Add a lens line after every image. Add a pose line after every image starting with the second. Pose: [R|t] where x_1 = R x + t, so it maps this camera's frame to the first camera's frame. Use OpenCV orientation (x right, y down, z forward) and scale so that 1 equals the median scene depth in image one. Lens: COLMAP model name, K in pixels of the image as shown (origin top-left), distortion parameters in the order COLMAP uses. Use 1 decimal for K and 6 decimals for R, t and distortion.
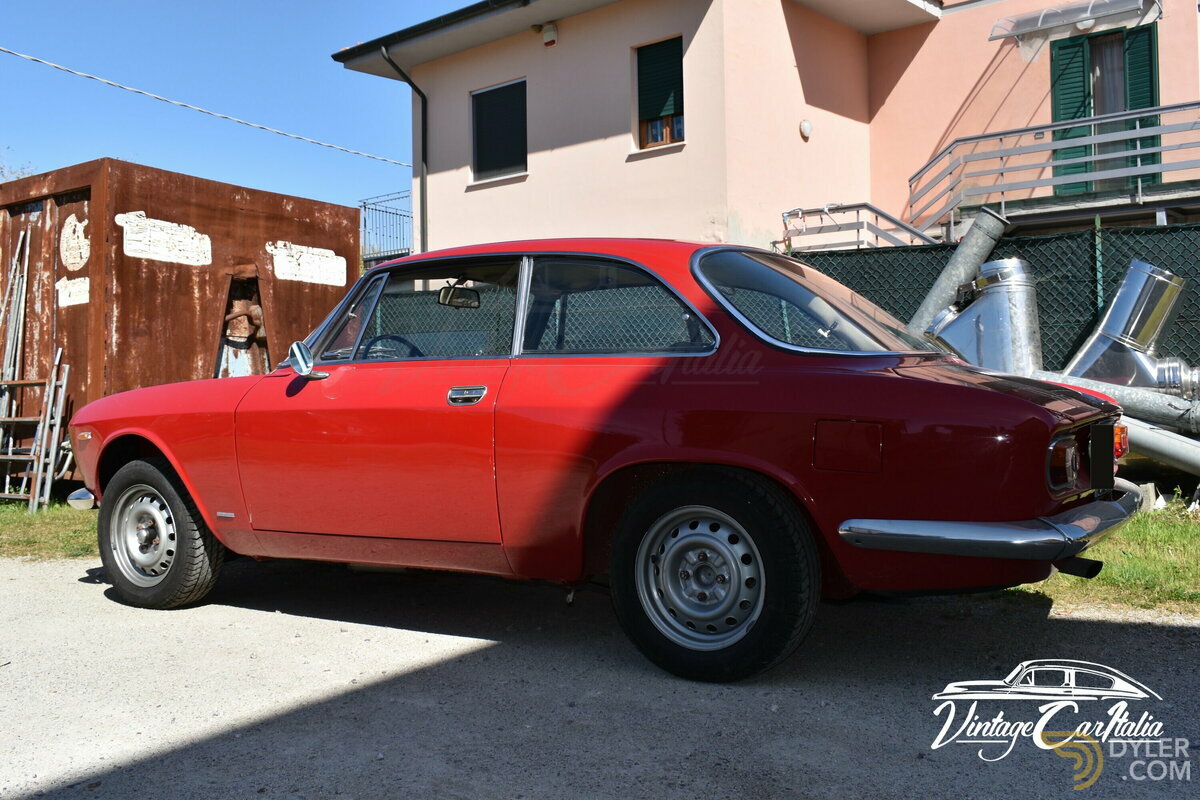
lens RADIAL K [[1143.5, 0, 609.3], [0, 1143.5, 392.4], [0, 0, 1]] dist [-0.074940, 0.000000]
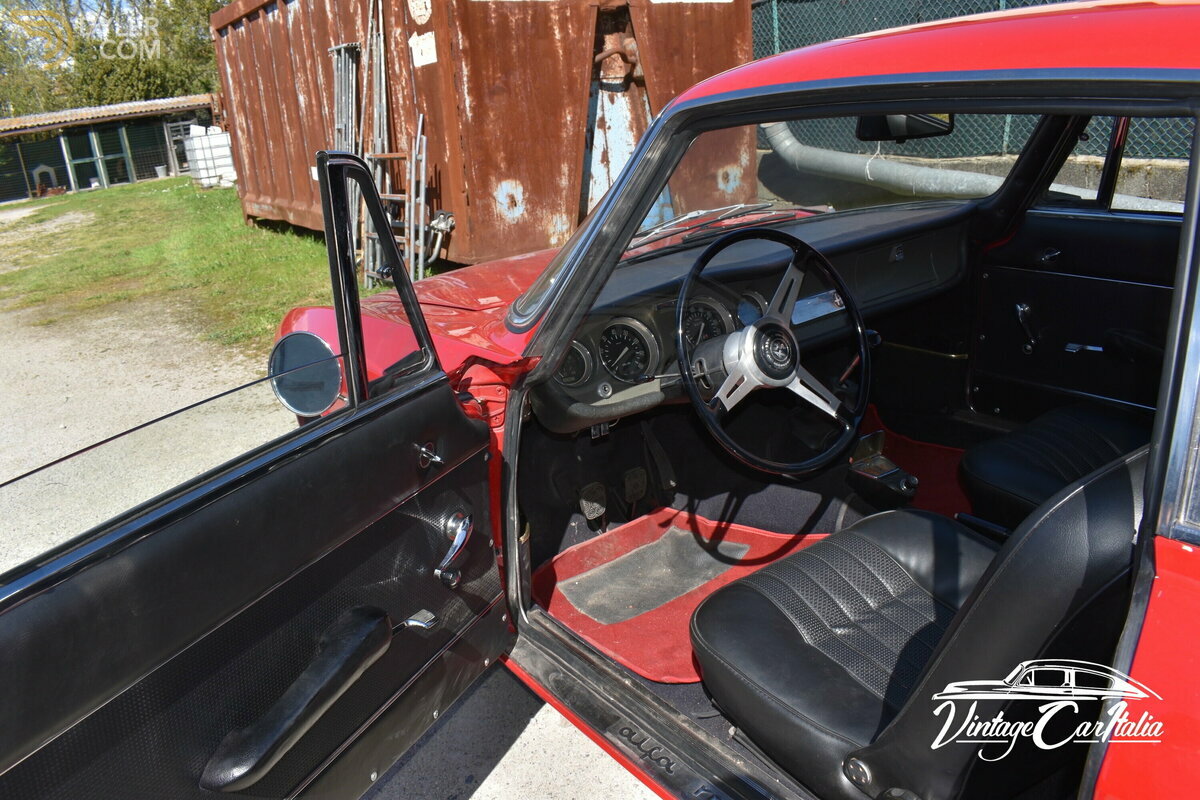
lens RADIAL K [[952.3, 0, 591.4], [0, 952.3, 410.7], [0, 0, 1]] dist [-0.110001, 0.025219]
pose [[0.917826, 0.058523, -0.392645, -0.046154], [0.081700, 0.940055, 0.331091, -0.050324], [0.388484, -0.335963, 0.858026, 0.297902]]
